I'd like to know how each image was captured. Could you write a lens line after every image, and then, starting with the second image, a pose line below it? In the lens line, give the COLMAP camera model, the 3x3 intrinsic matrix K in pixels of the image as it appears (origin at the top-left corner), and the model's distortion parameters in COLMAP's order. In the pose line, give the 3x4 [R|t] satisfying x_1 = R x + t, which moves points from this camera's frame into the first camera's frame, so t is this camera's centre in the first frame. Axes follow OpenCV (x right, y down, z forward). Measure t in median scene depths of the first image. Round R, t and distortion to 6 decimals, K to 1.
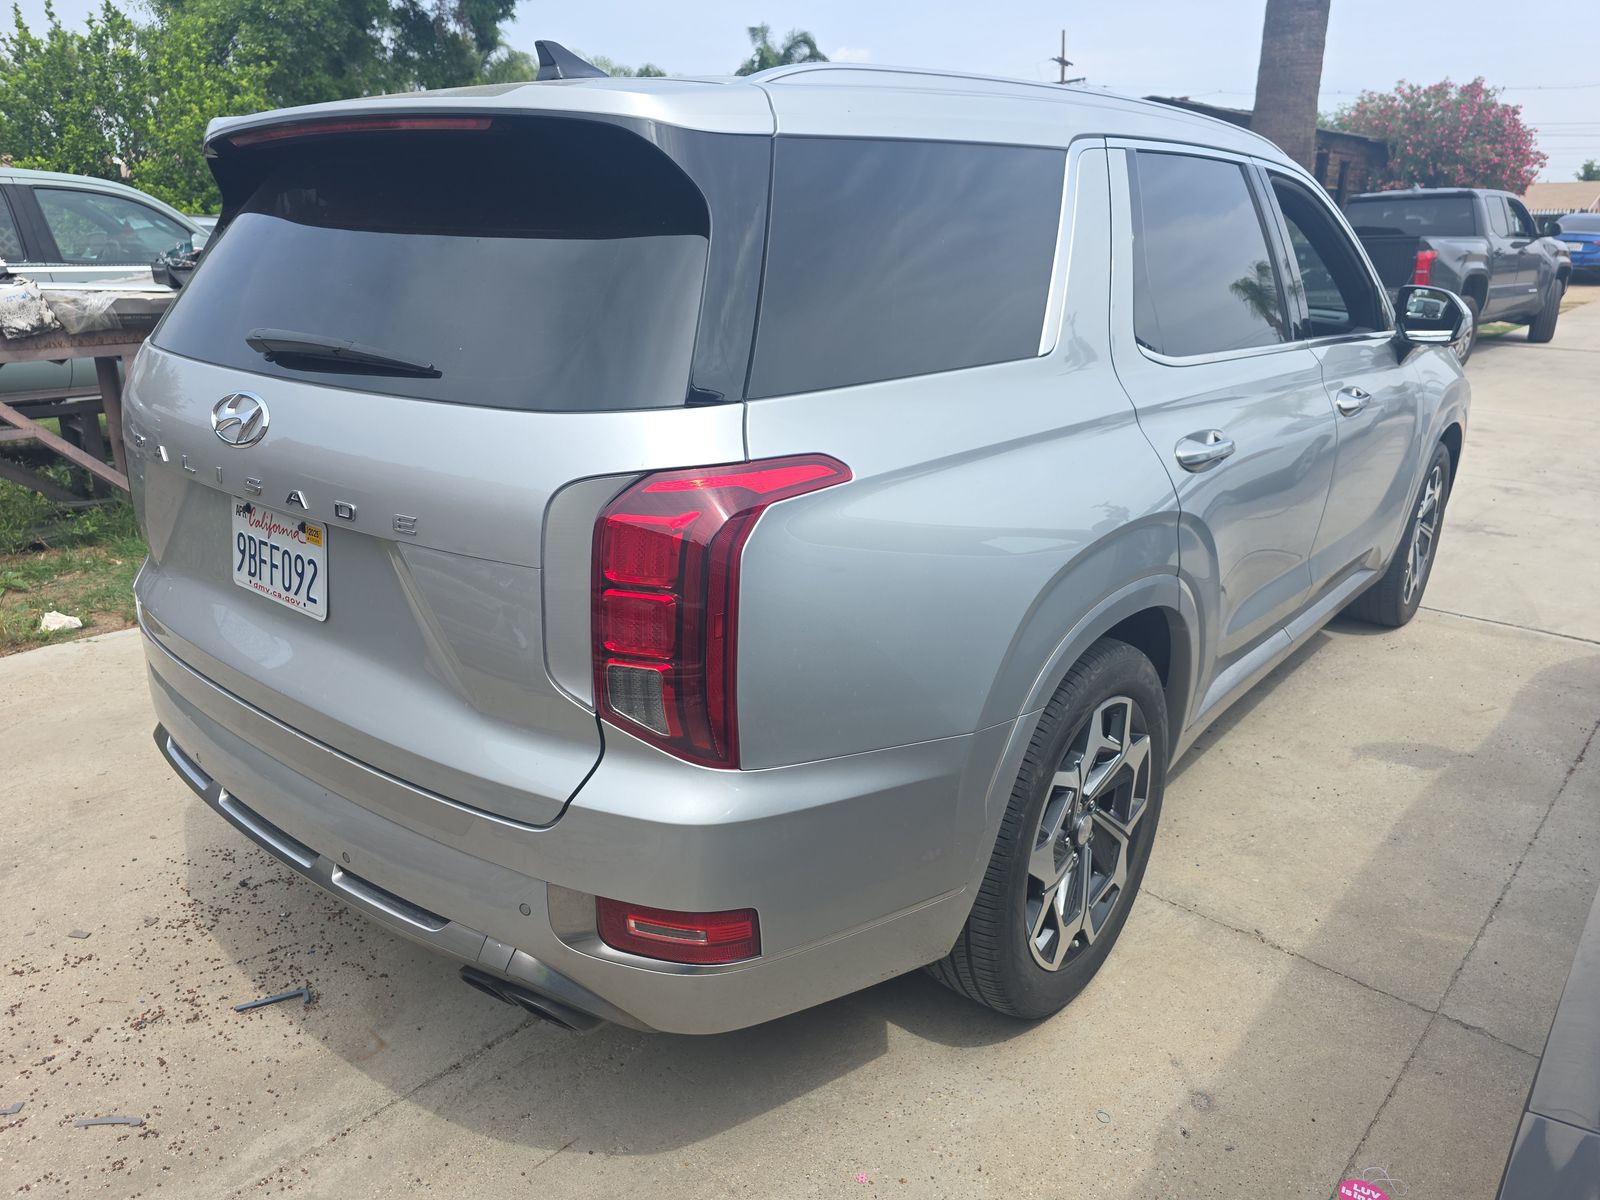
lens RADIAL K [[1045.7, 0, 800.0], [0, 1045.7, 600.0], [0, 0, 1]] dist [0.078480, -0.071885]
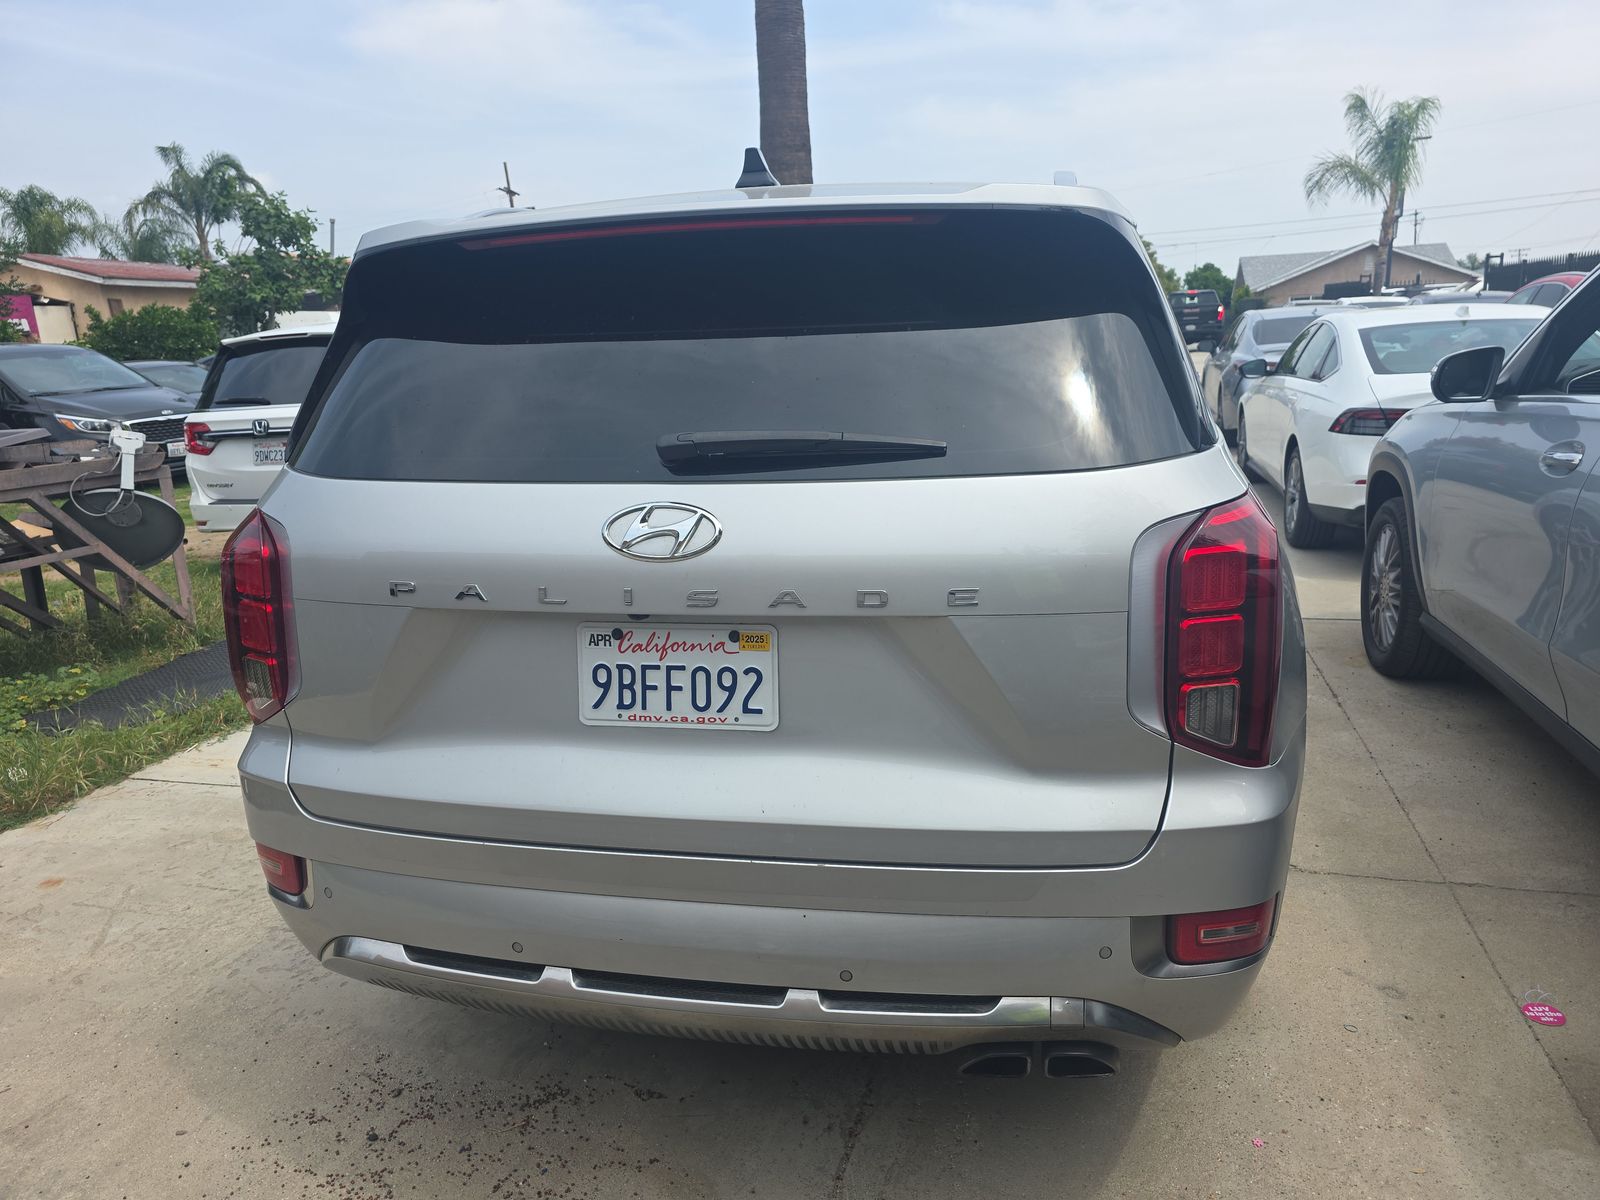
lens RADIAL K [[1045.7, 0, 800.0], [0, 1045.7, 600.0], [0, 0, 1]] dist [0.078480, -0.071885]
pose [[0.893112, -0.151385, 0.423597, -0.785929], [0.193197, 0.979486, -0.057288, -0.034905], [-0.406234, 0.133002, 0.904038, 0.129946]]
